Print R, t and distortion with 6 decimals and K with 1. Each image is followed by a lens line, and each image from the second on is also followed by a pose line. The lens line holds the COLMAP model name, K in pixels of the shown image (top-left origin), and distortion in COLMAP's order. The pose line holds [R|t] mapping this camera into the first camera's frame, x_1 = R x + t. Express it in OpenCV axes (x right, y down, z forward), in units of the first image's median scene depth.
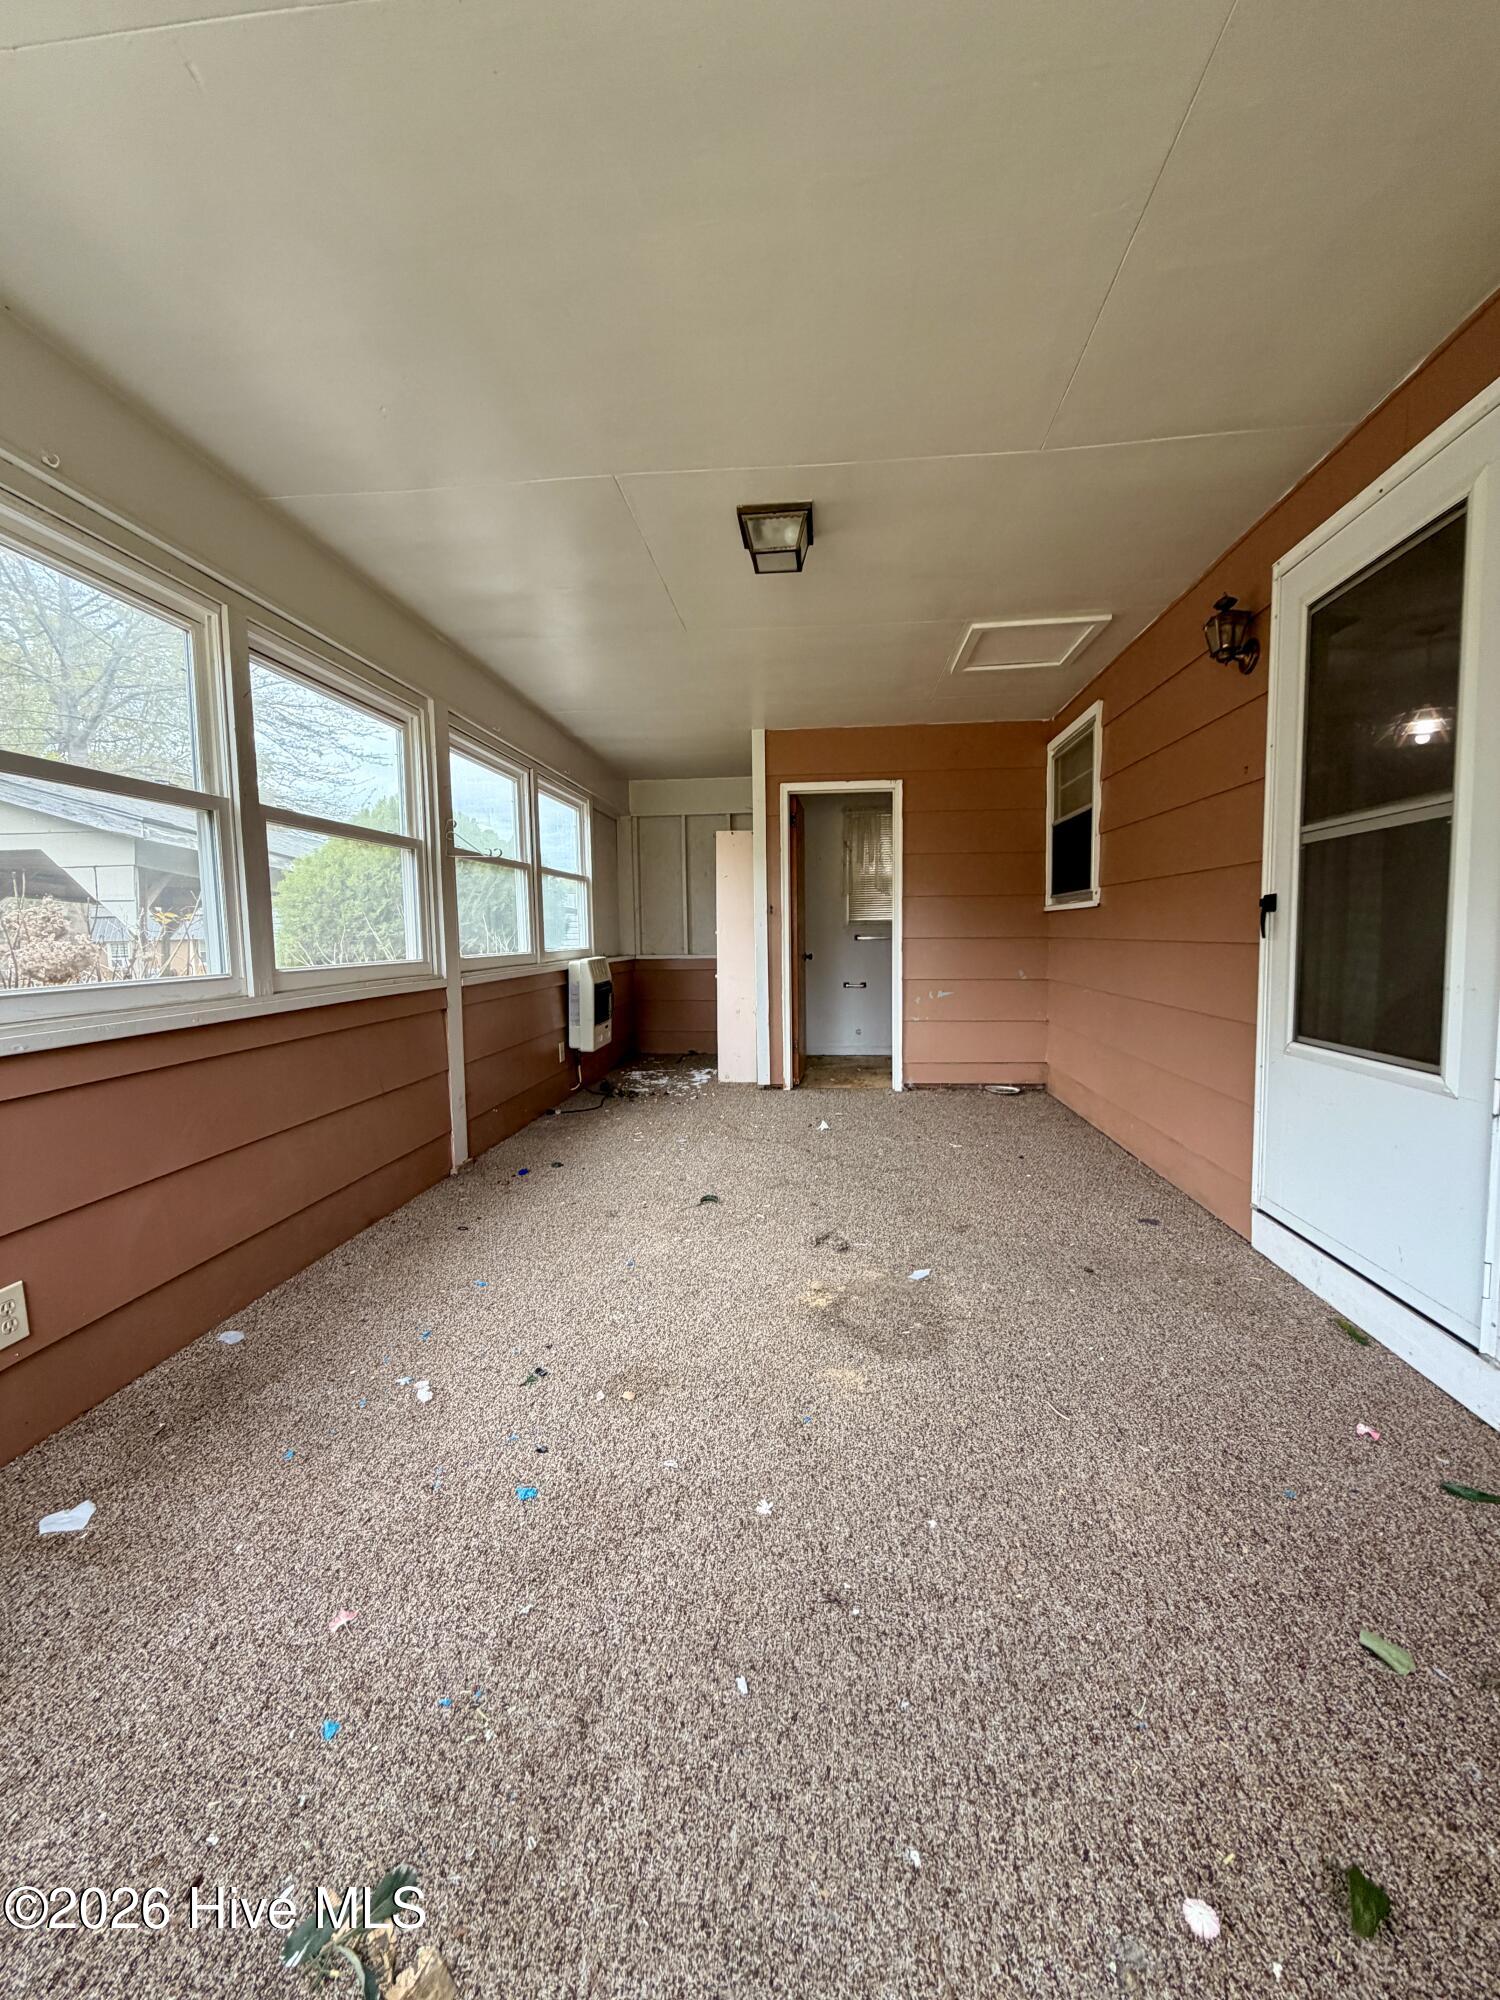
lens RADIAL K [[799.5, 0, 751.2], [0, 799.5, 996.7], [0, 0, 1]] dist [-0.001065, 0.001155]
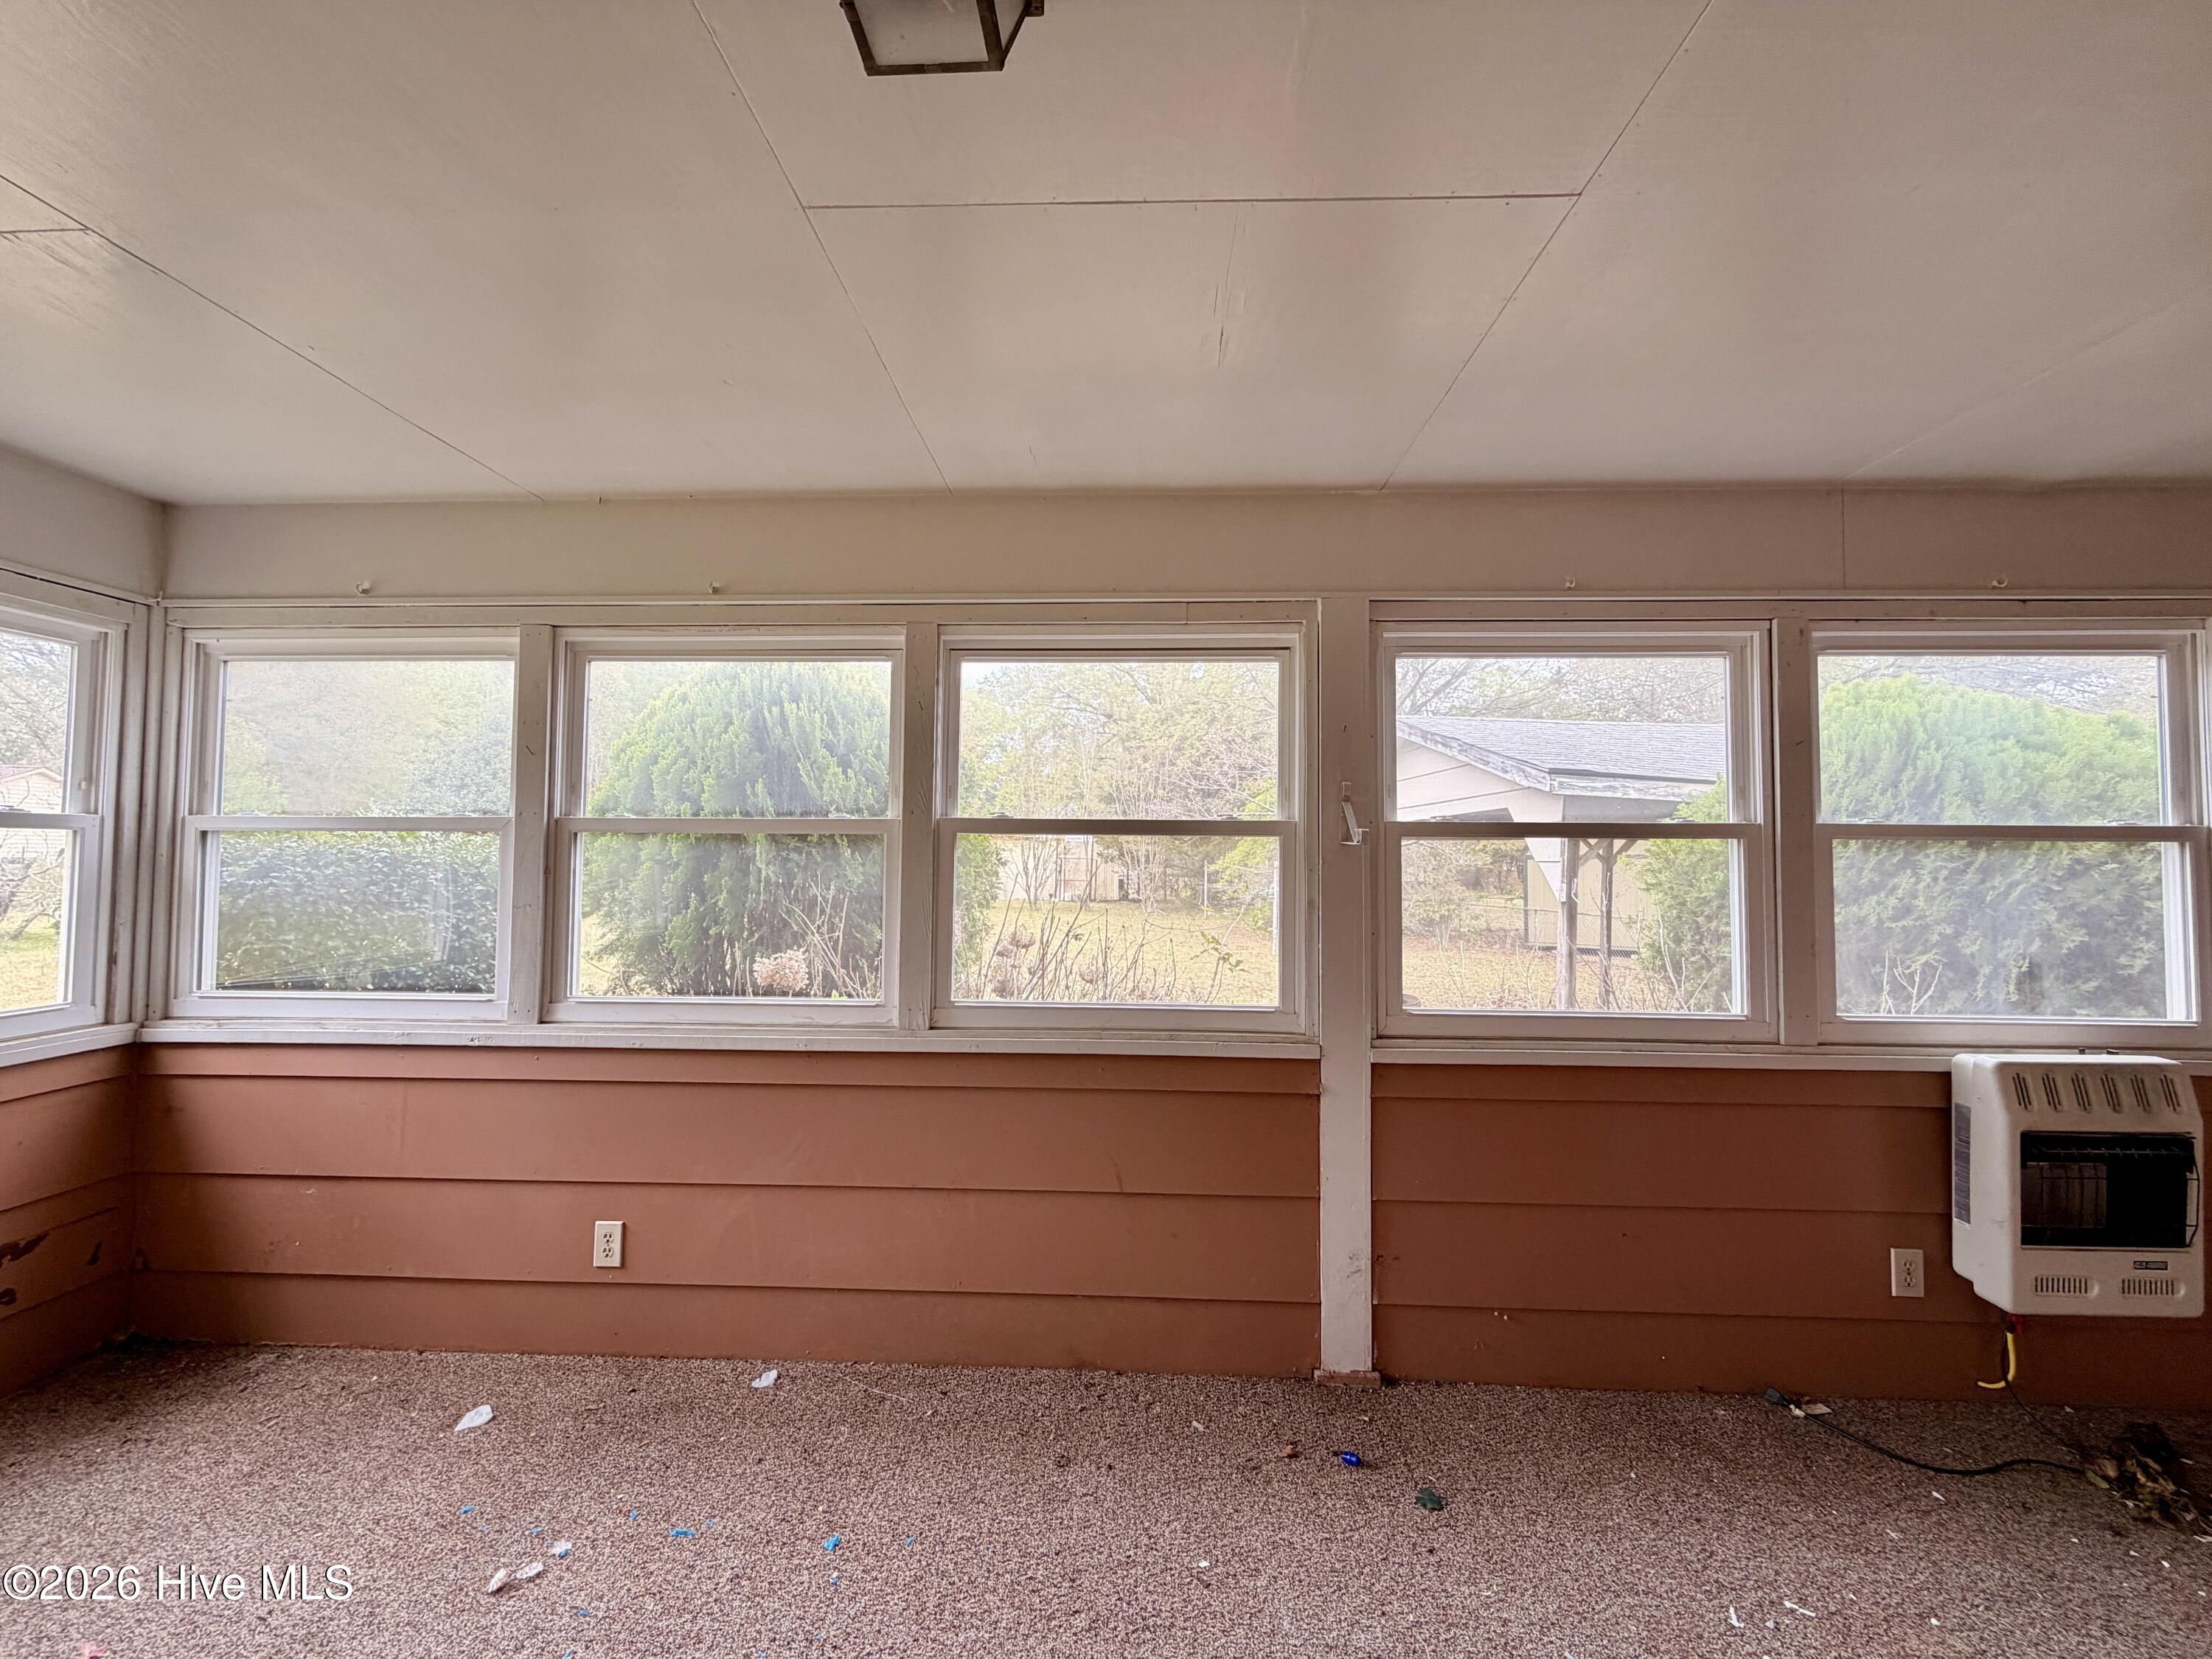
lens RADIAL K [[884.3, 0, 1096.9], [0, 884.3, 830.6], [0, 0, 1]] dist [-0.001065, 0.001155]
pose [[0.045254, -0.018731, -0.998800, 0.345973], [-0.088428, 0.995824, -0.022681, -0.190063], [0.995054, 0.089349, 0.043409, 0.983531]]
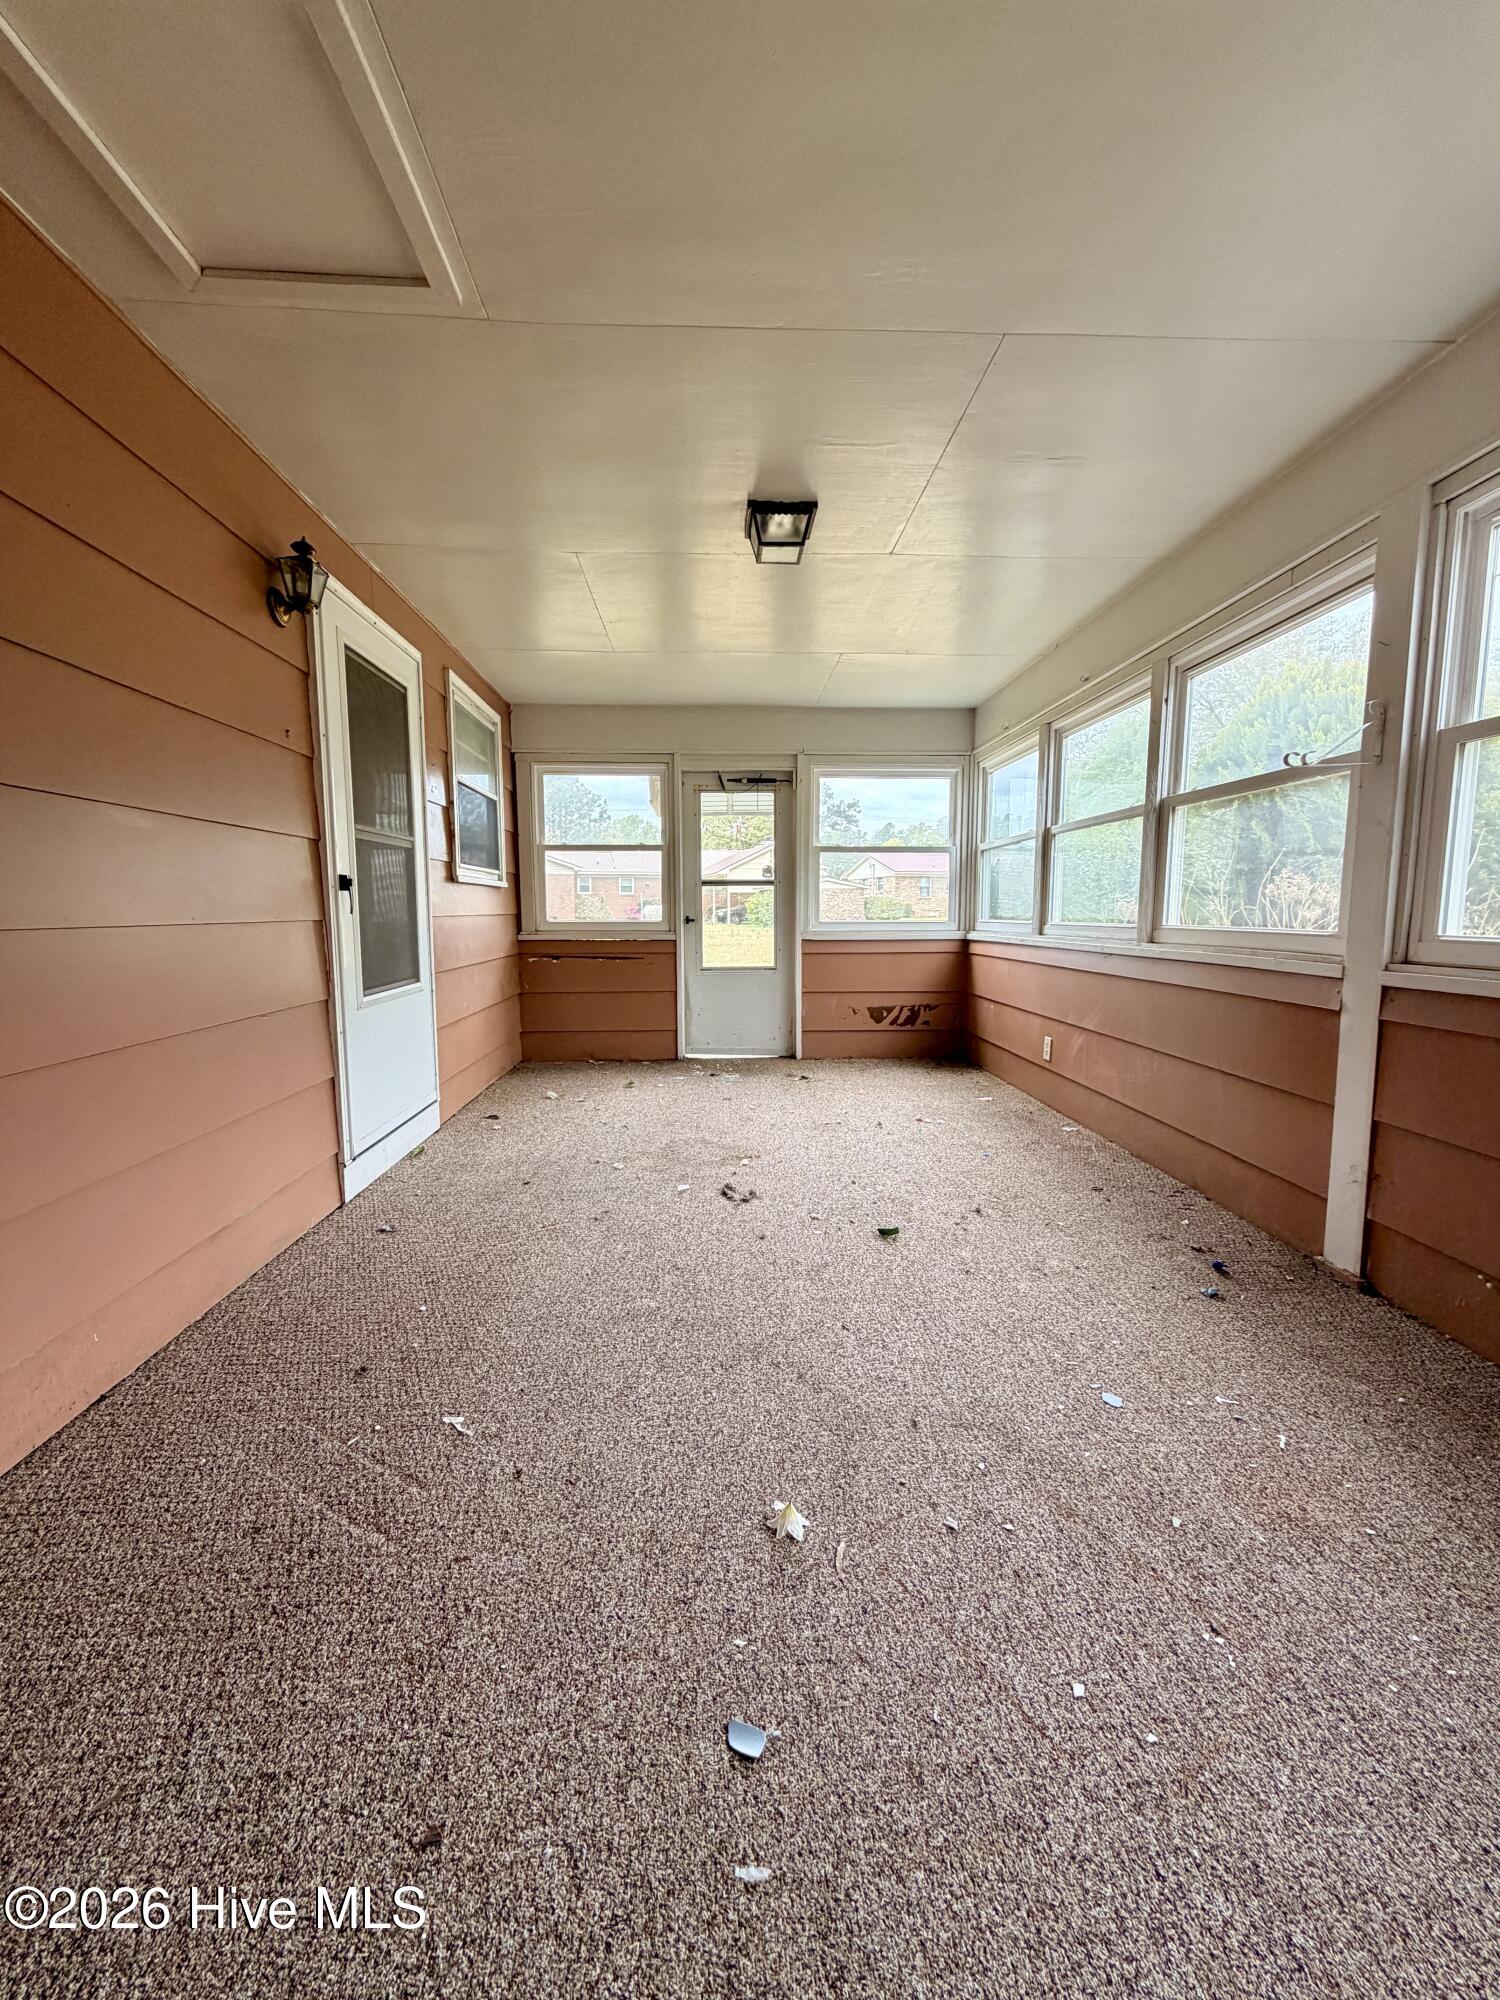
lens RADIAL K [[799.5, 0, 748.6], [0, 799.5, 1001.9], [0, 0, 1]] dist [-0.001065, 0.001155]
pose [[-0.990653, 0.031376, -0.132746, 0.211812], [0.005040, 0.980940, 0.194246, -0.147863], [0.136310, 0.191762, -0.971929, 1.937202]]
